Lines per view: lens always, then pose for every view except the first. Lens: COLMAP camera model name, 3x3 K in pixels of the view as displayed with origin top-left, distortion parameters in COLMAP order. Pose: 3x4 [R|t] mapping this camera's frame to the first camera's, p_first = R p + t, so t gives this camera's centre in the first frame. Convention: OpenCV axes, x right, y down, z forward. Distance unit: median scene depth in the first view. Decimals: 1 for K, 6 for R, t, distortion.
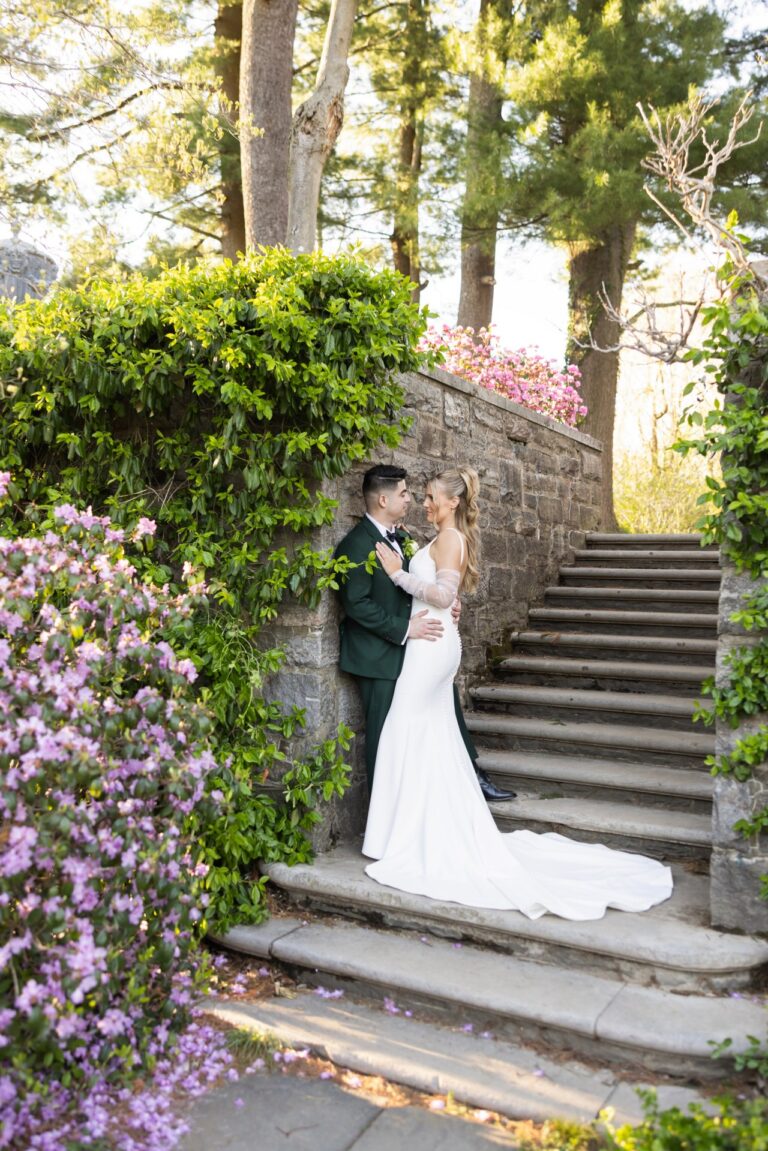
lens RADIAL K [[953.2, 0, 384.0], [0, 953.2, 575.5], [0, 0, 1]] dist [0.051841, -0.003713]
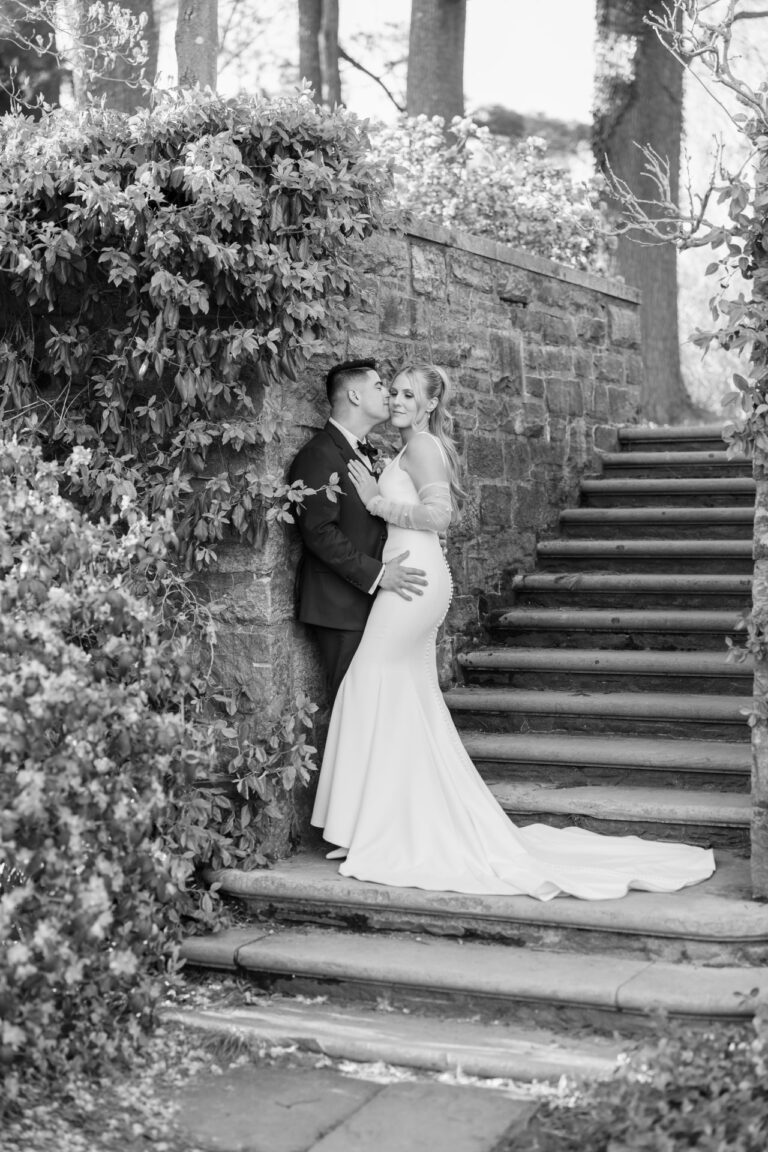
lens RADIAL K [[1824.5, 0, 384.0], [0, 1824.5, 576.0], [0, 0, 1]] dist [0.049975, 0.009948]
pose [[0.997472, -0.036014, 0.061266, -0.072014], [0.033223, 0.998390, 0.045981, -0.008918], [-0.062823, -0.043830, 0.997062, -0.547746]]
